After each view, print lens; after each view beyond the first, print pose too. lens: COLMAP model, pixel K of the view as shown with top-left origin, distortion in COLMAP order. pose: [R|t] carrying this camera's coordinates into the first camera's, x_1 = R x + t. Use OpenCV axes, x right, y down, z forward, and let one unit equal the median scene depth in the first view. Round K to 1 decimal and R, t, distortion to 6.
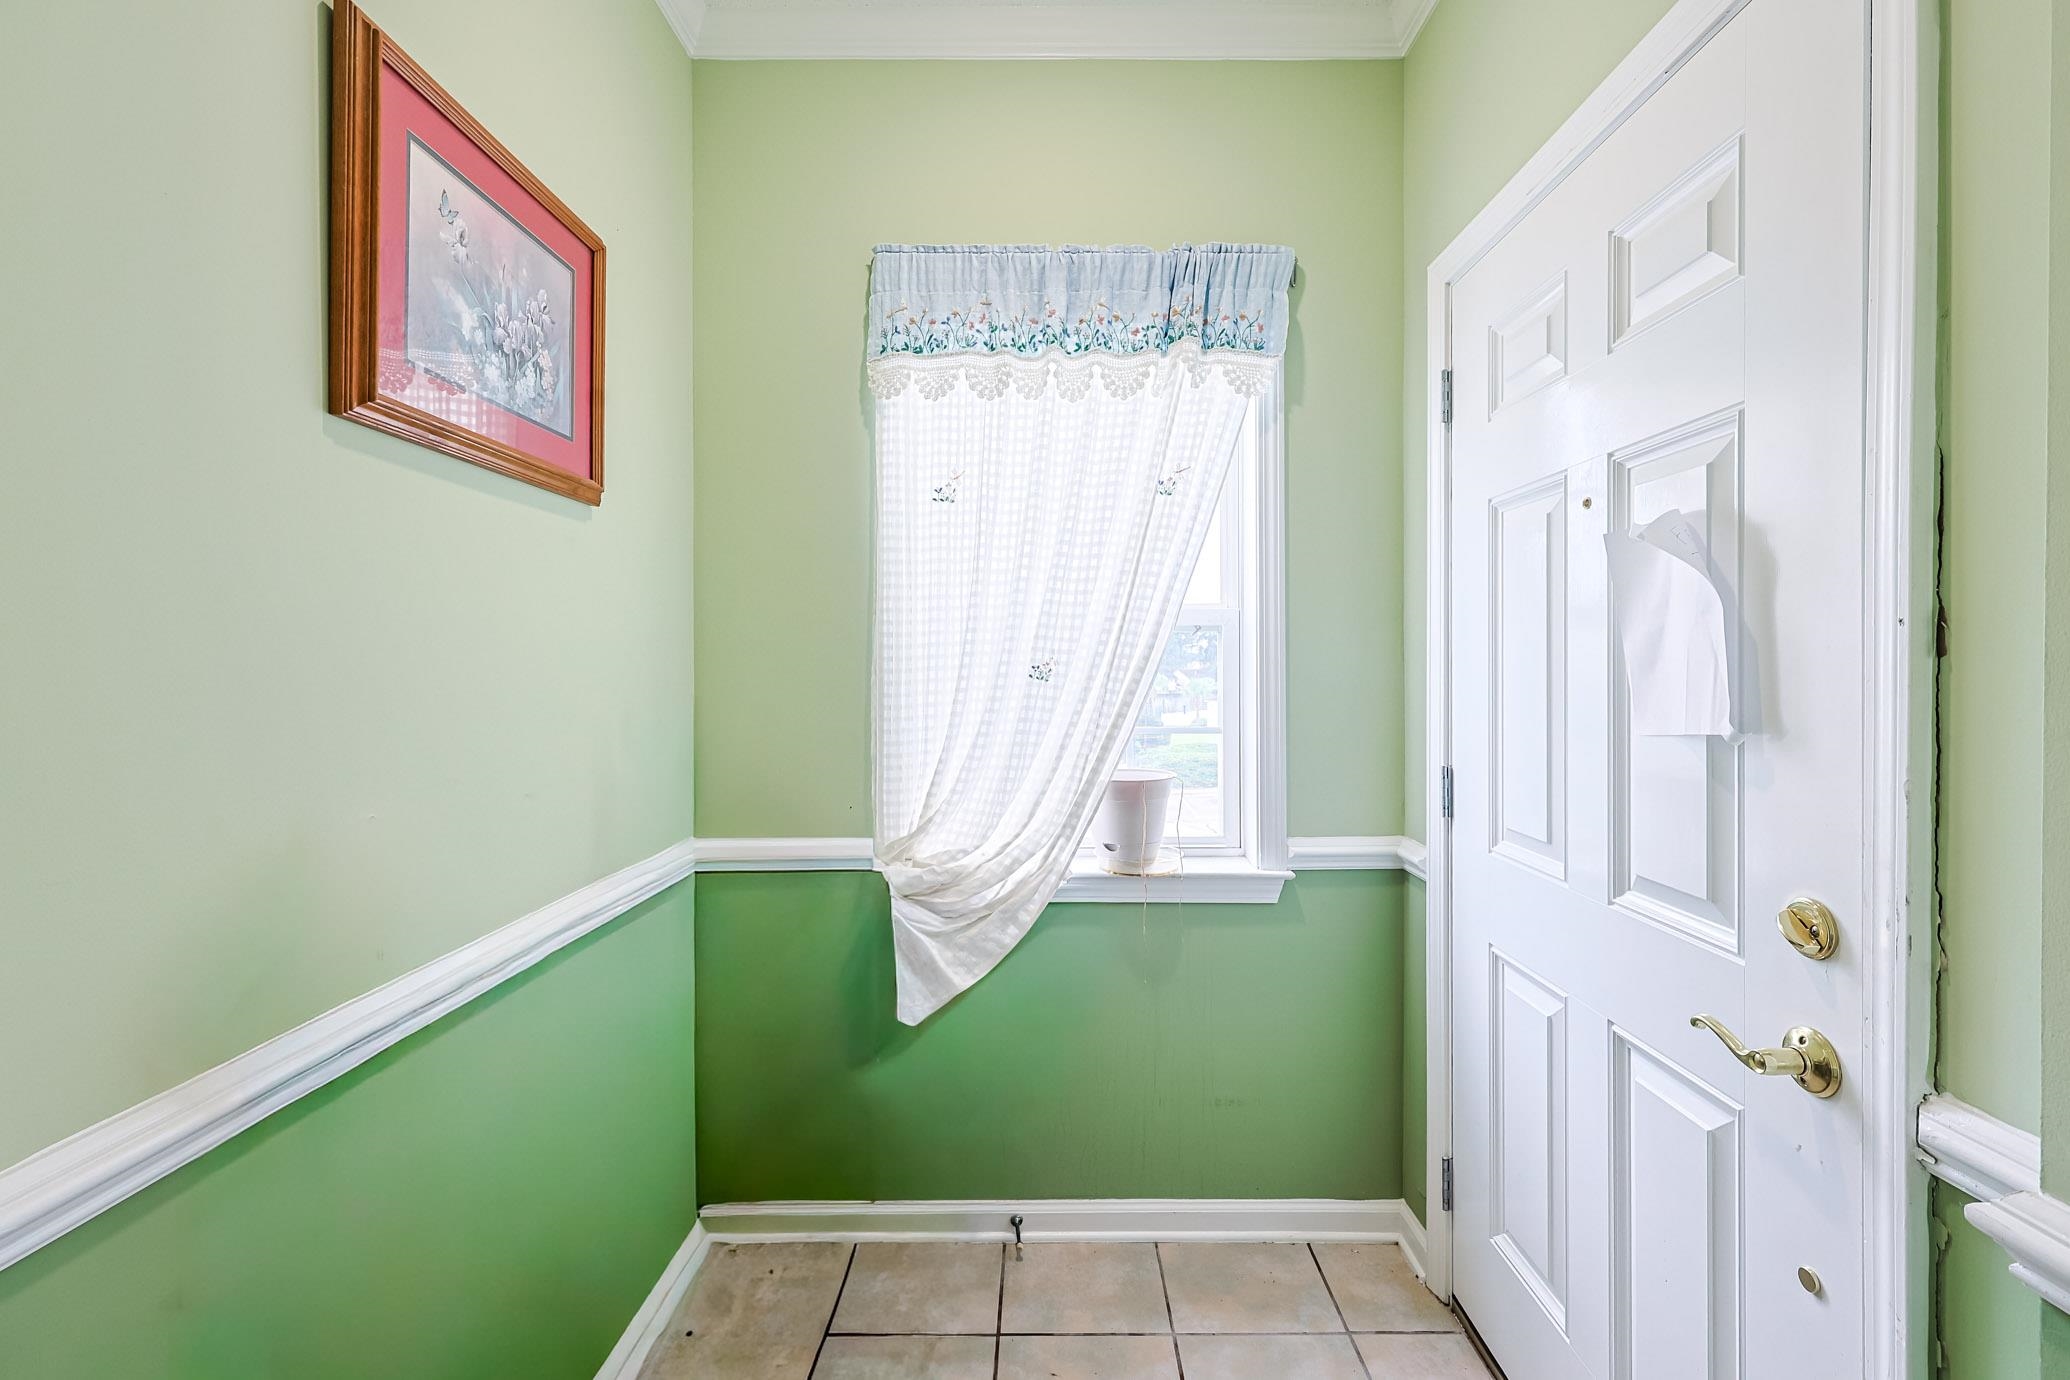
lens RADIAL K [[915.1, 0, 1039.9], [0, 915.1, 680.6], [0, 0, 1]] dist [-0.002241, -0.000195]
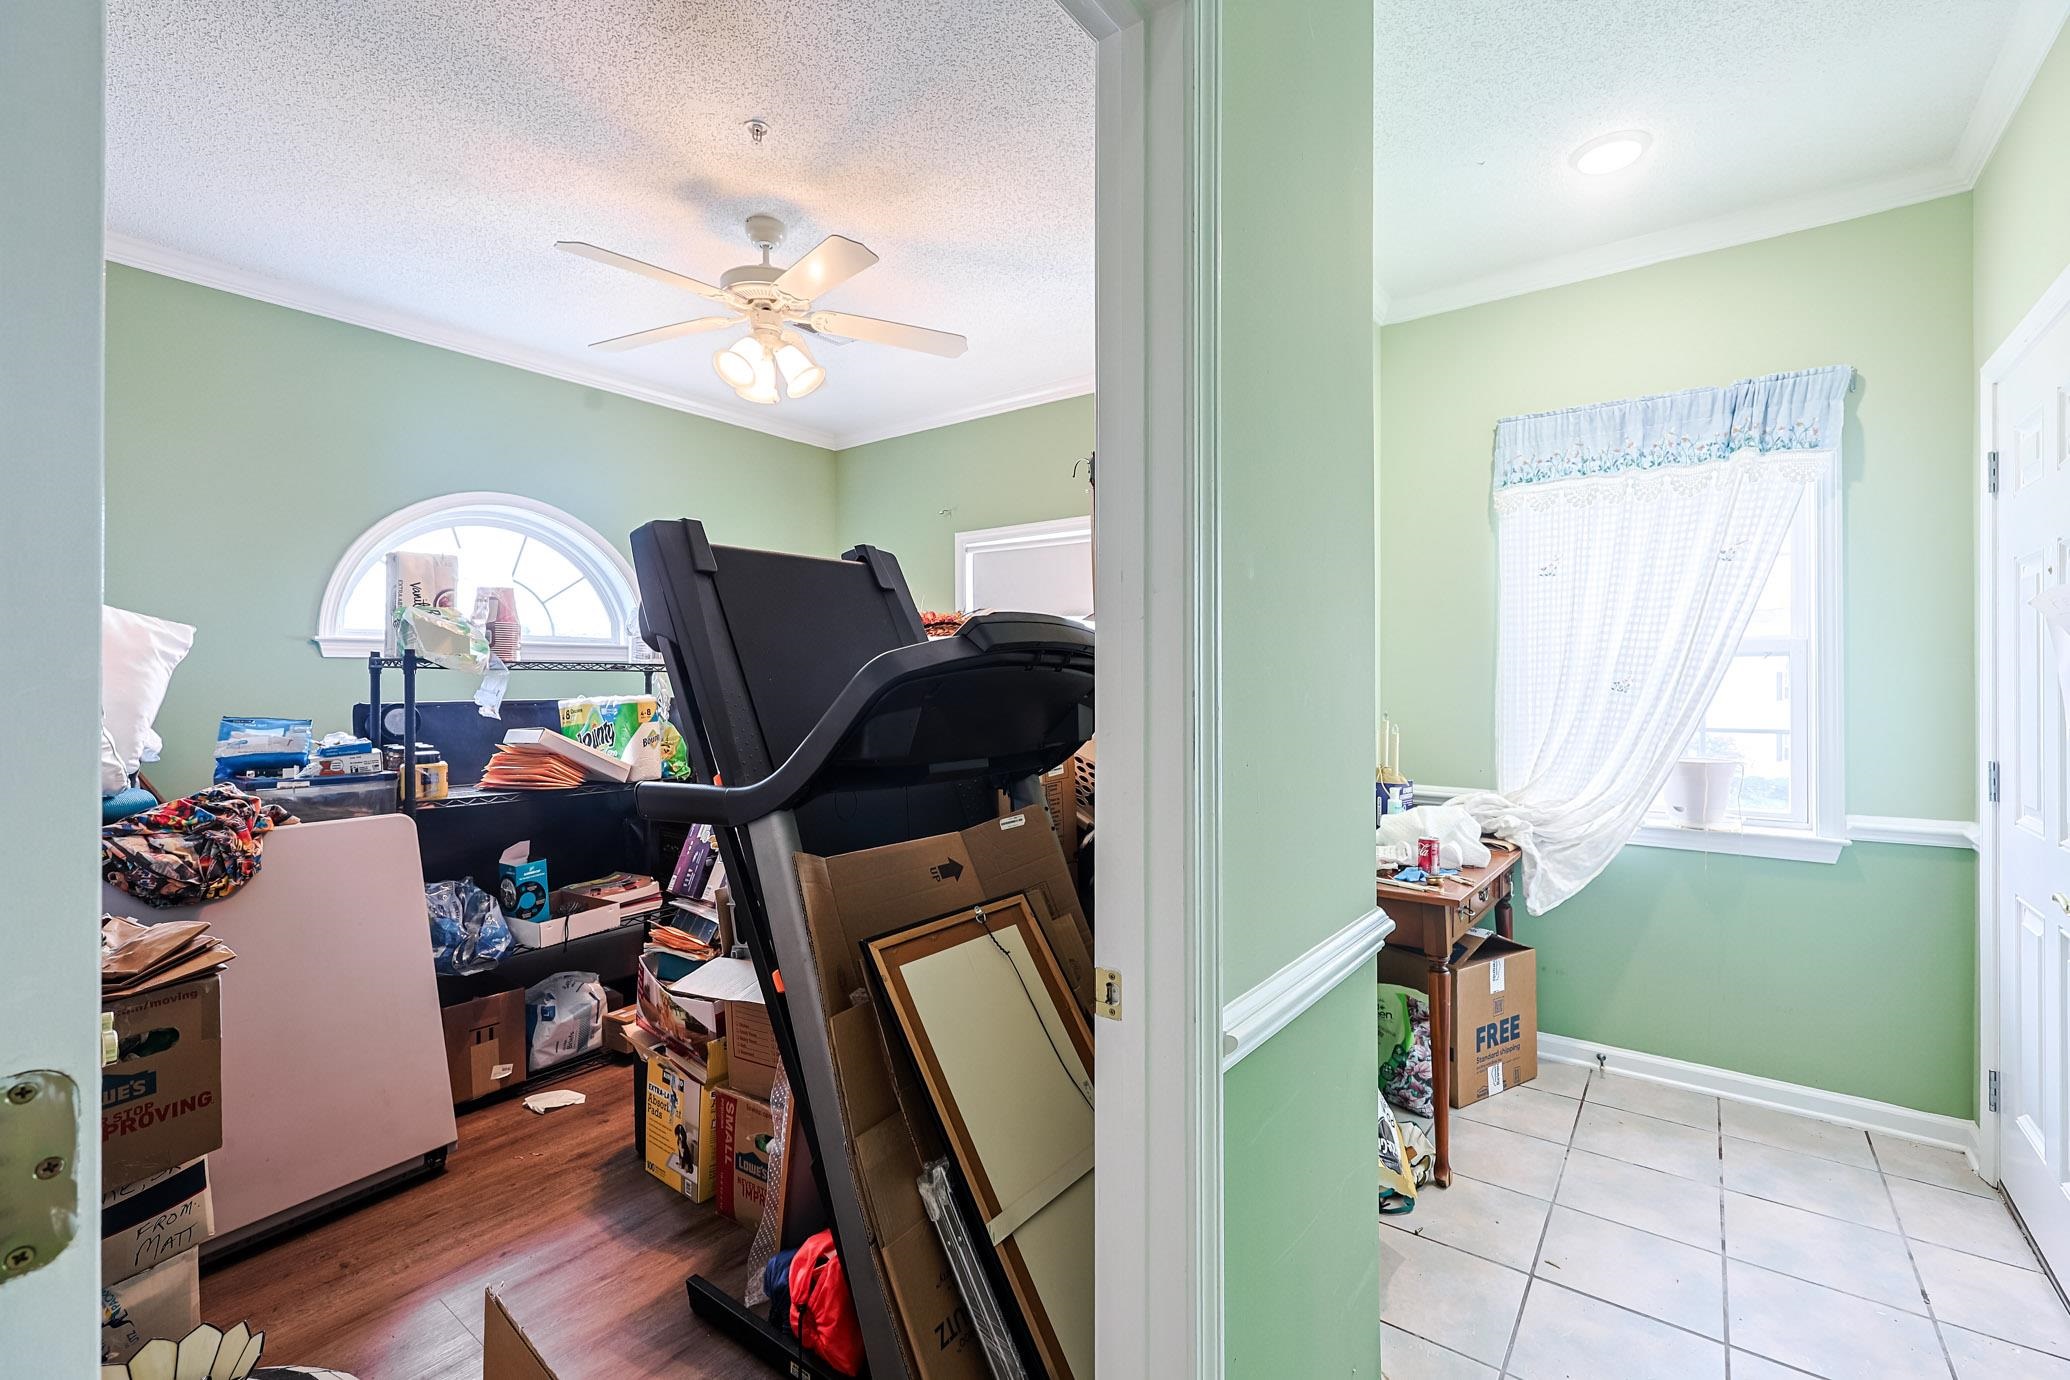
lens RADIAL K [[915.1, 0, 1039.9], [0, 915.1, 680.6], [0, 0, 1]] dist [-0.002241, -0.000195]
pose [[0.813526, 0.001608, -0.581527, 0.096292], [-0.011866, 0.999834, -0.013836, 0.013053], [0.581408, 0.018157, 0.813409, -0.754925]]
